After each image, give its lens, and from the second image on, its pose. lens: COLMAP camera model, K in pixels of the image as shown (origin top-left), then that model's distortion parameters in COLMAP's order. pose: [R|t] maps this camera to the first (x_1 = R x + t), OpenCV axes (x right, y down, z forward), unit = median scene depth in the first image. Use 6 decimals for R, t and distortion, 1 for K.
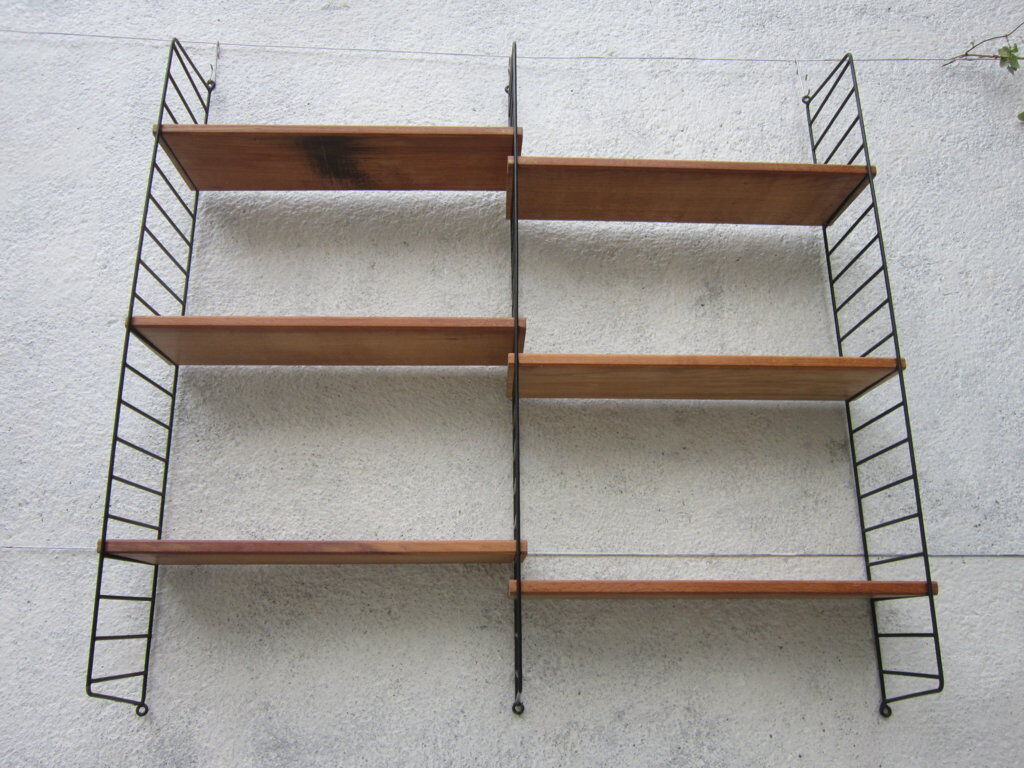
lens RADIAL K [[835.0, 0, 515.0], [0, 835.0, 376.6], [0, 0, 1]] dist [-0.053545, 0.024640]
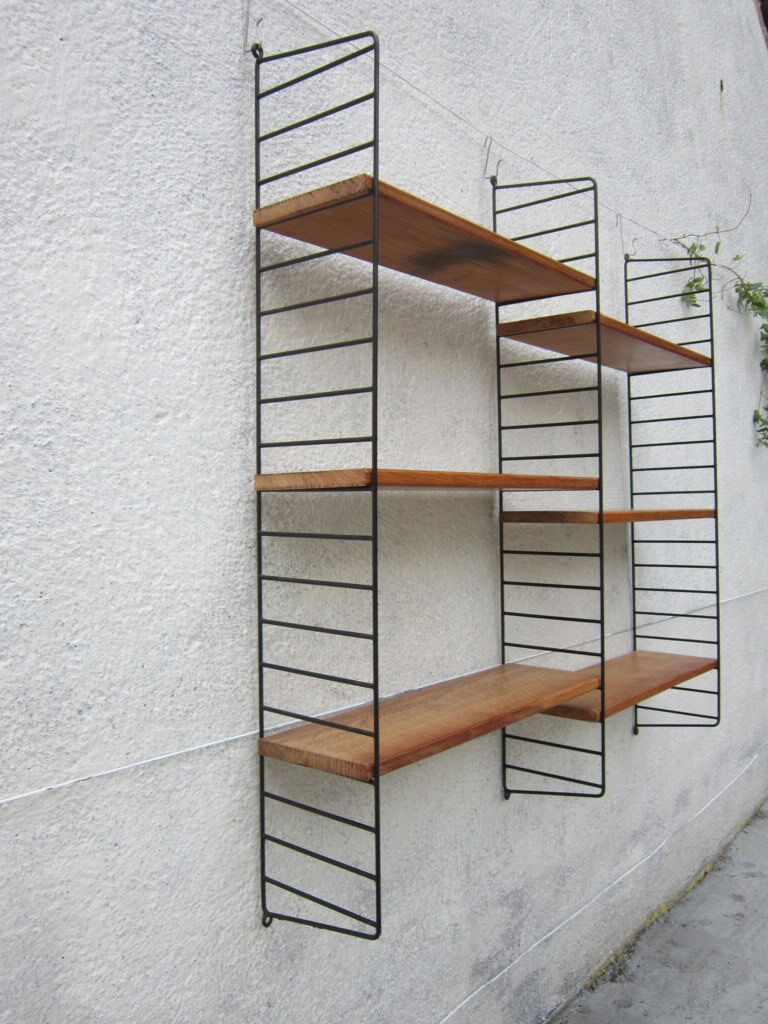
lens RADIAL K [[835.0, 0, 387.5], [0, 835.0, 512.0], [0, 0, 1]] dist [-0.053545, 0.024640]
pose [[0.659421, -0.012169, 0.751676, -0.850525], [-0.202943, 0.959866, 0.193575, -0.154178], [-0.723864, -0.280195, 0.630486, 0.422323]]
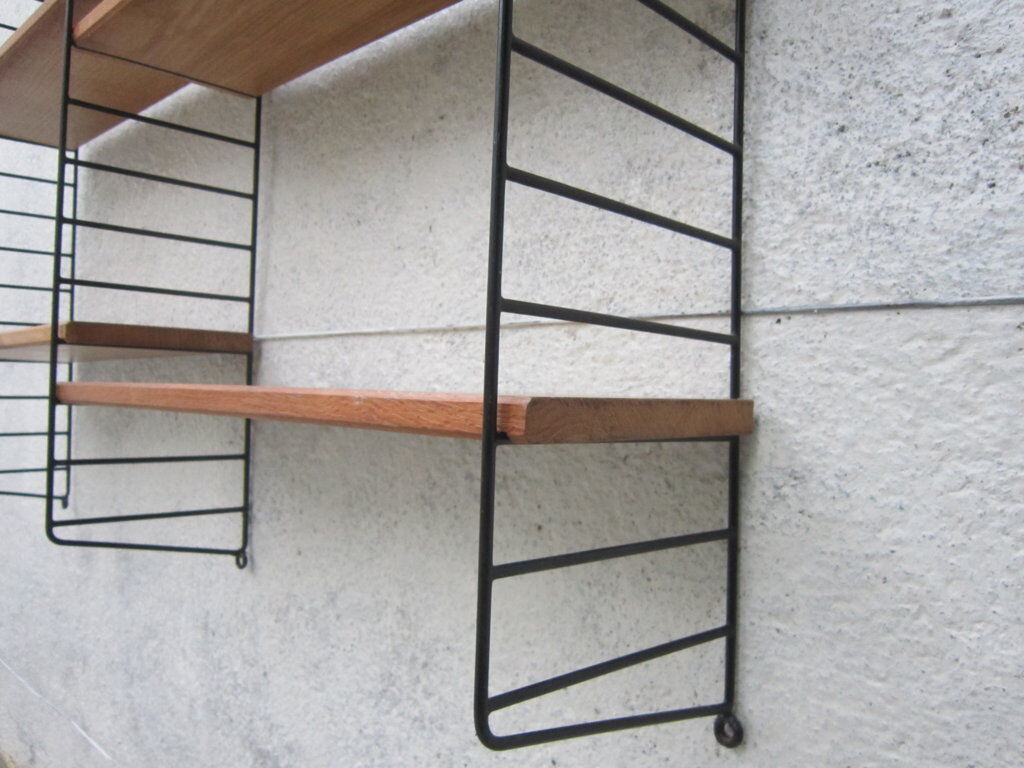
lens RADIAL K [[835.0, 0, 512.3], [0, 835.0, 379.1], [0, 0, 1]] dist [-0.053545, 0.024640]
pose [[0.701461, 0.001749, -0.712706, 0.557425], [0.187169, 0.964445, 0.186583, 0.145066], [0.687692, -0.264277, 0.676193, 0.625361]]
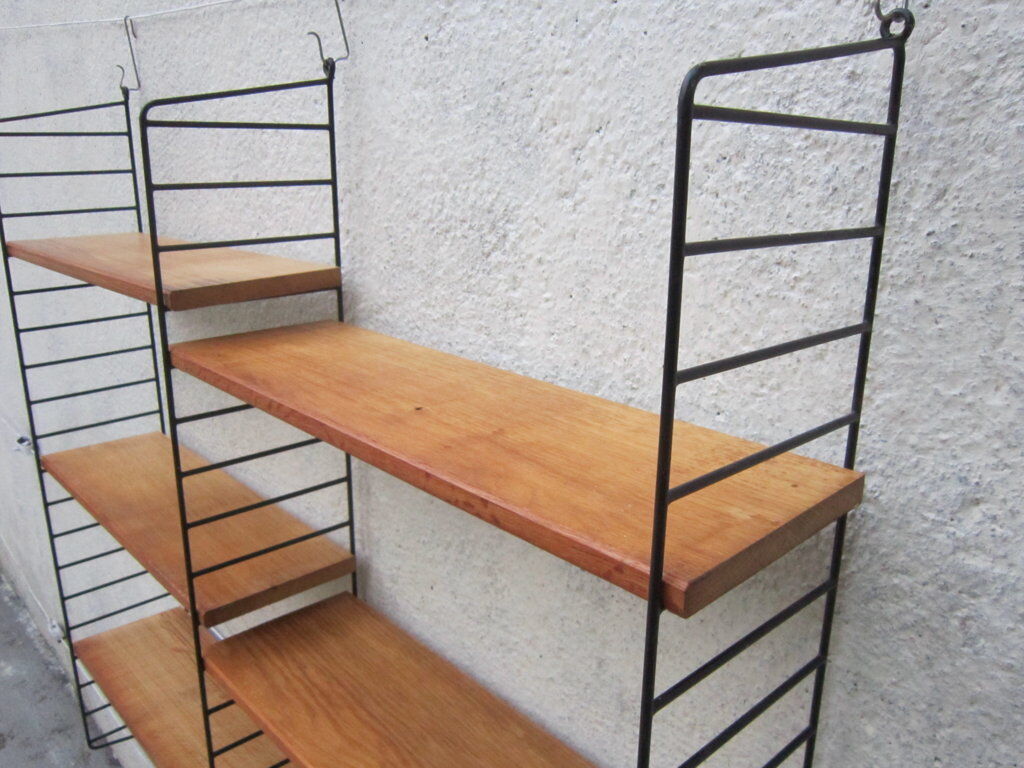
lens RADIAL K [[835.0, 0, 517.9], [0, 835.0, 385.1], [0, 0, 1]] dist [-0.053545, 0.024640]
pose [[0.665586, 0.214957, -0.714695, 0.531028], [0.195306, 0.874085, 0.444781, -0.407916], [0.720313, -0.435624, 0.539796, 0.766021]]
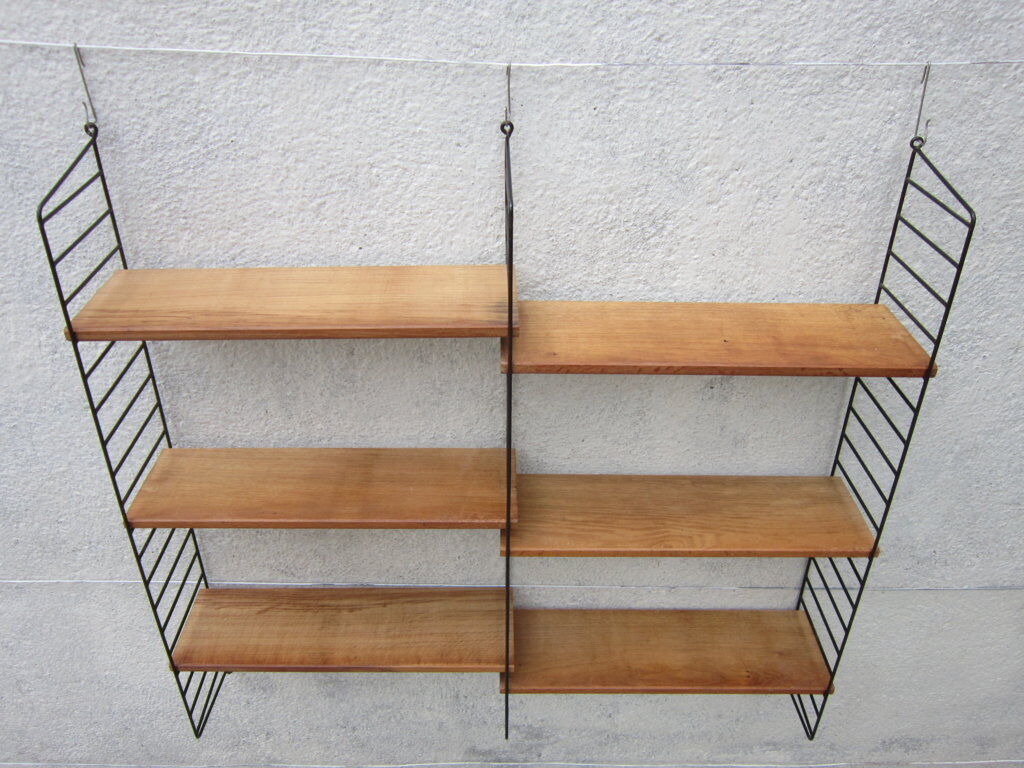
lens RADIAL K [[835.0, 0, 515.0], [0, 835.0, 386.4], [0, 0, 1]] dist [-0.053545, 0.024640]
pose [[0.999767, 0.021570, -0.000536, 0.005764], [-0.013992, 0.667004, 0.744922, -0.785573], [0.016426, -0.744742, 0.667151, 0.381487]]
